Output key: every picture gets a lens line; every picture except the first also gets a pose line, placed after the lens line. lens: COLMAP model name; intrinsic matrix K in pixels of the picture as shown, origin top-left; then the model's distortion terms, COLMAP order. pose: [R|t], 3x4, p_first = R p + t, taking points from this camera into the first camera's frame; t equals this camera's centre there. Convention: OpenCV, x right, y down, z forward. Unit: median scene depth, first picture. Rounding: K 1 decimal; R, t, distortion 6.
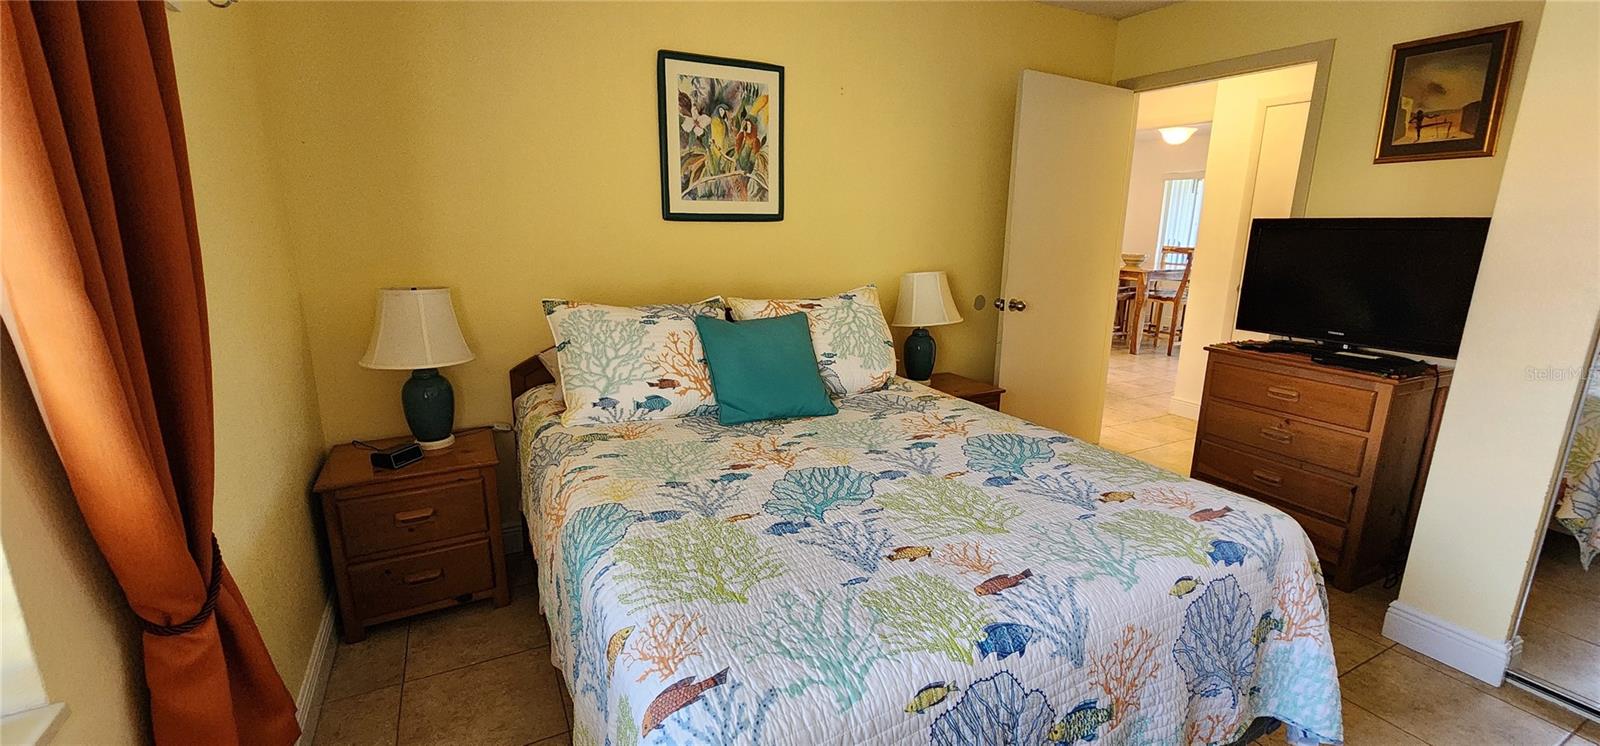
lens RADIAL K [[659.7, 0, 794.9], [0, 659.7, 376.0], [0, 0, 1]] dist [0.002444, 0.000144]
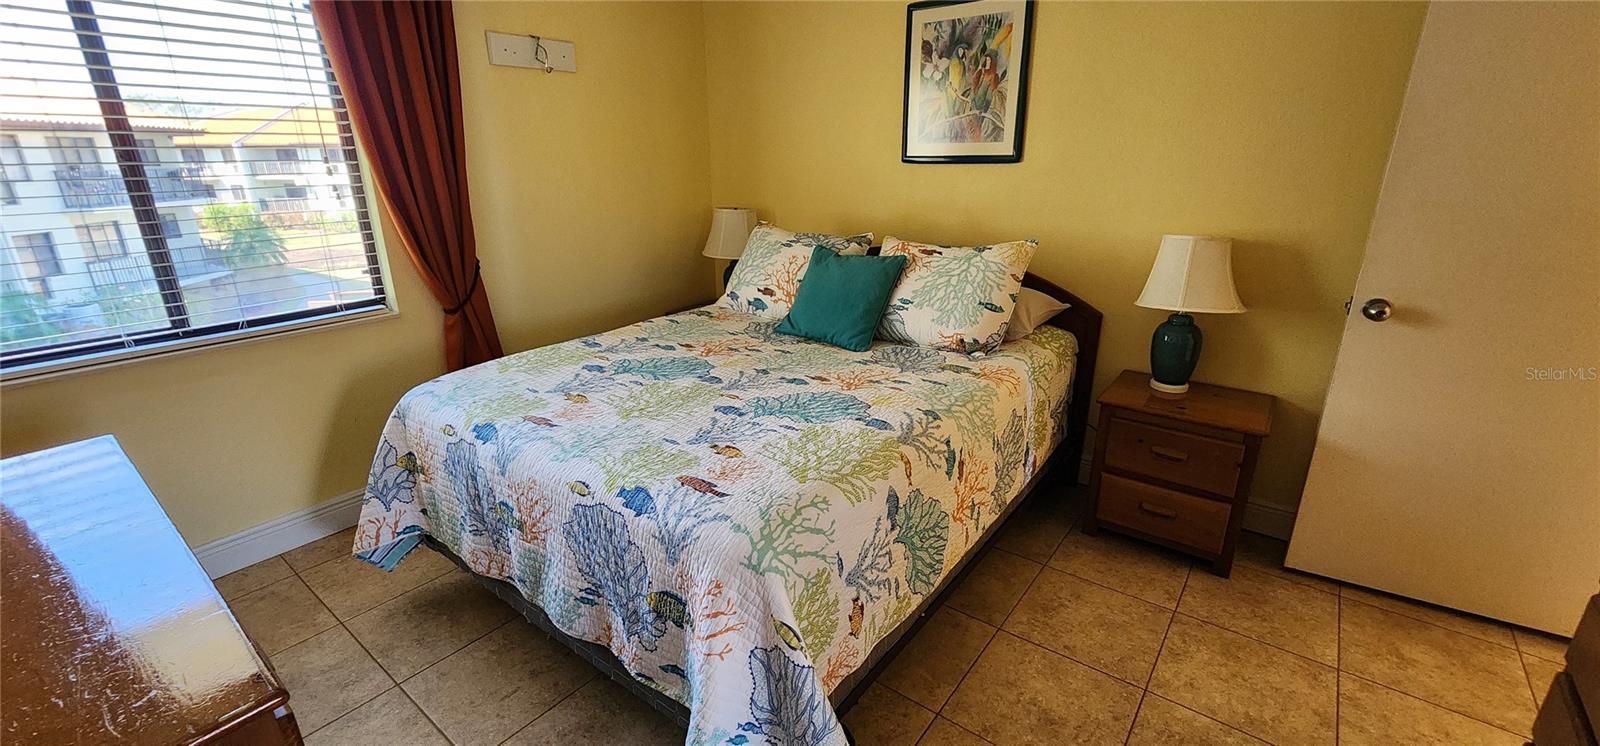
lens RADIAL K [[659.7, 0, 796.8], [0, 659.7, 375.3], [0, 0, 1]] dist [0.002444, 0.000144]
pose [[0.419470, 0.274903, -0.865143, 0.883953], [-0.201005, 0.957514, 0.206795, -0.098571], [0.885235, 0.087154, 0.456906, 0.410773]]
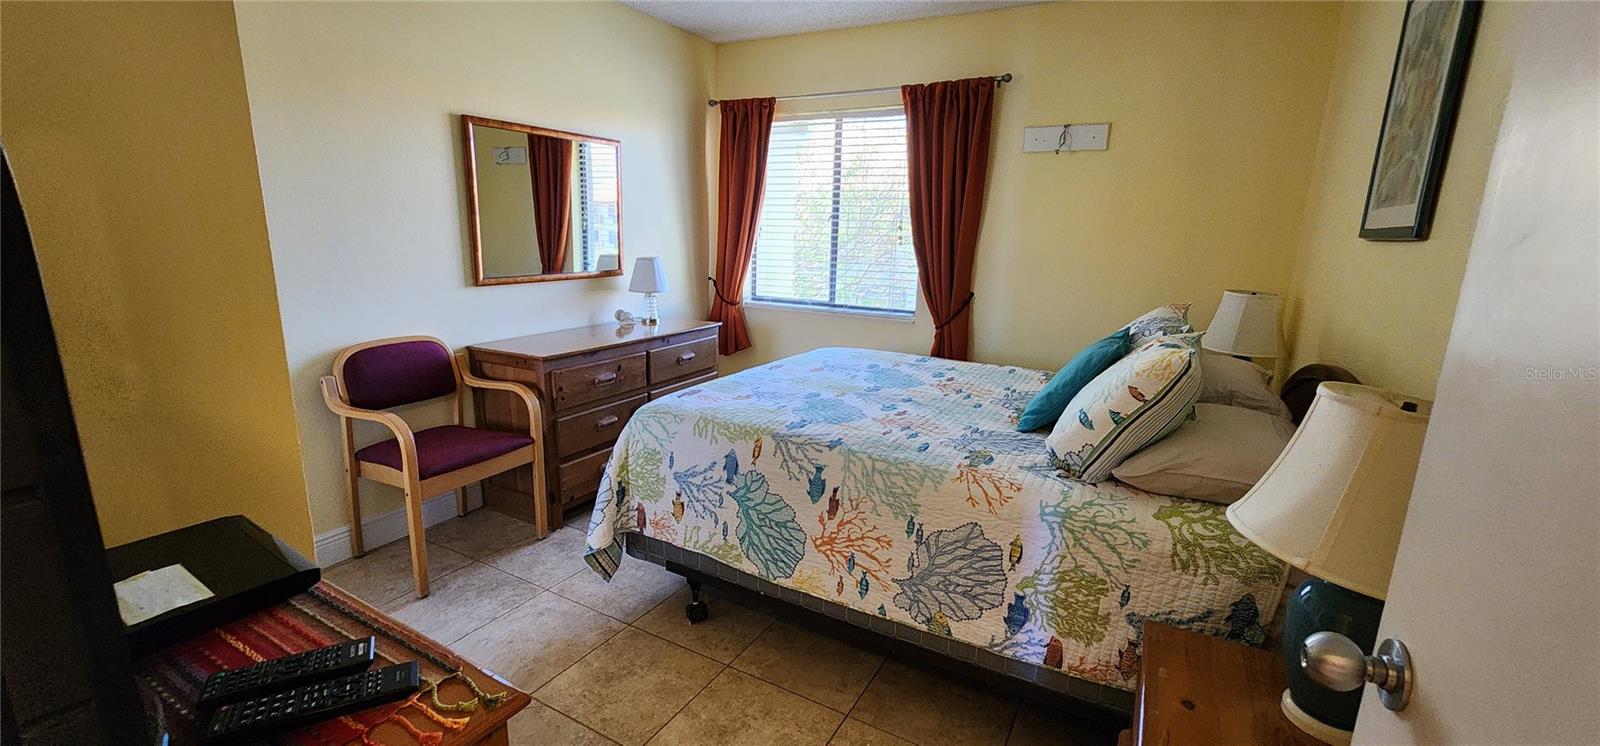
lens RADIAL K [[659.7, 0, 801.1], [0, 659.7, 367.6], [0, 0, 1]] dist [0.002444, 0.000144]
pose [[-0.832691, 0.083199, -0.547452, 0.787385], [-0.166279, 0.905452, 0.390522, -0.326617], [0.528182, 0.416214, -0.740128, 1.420112]]
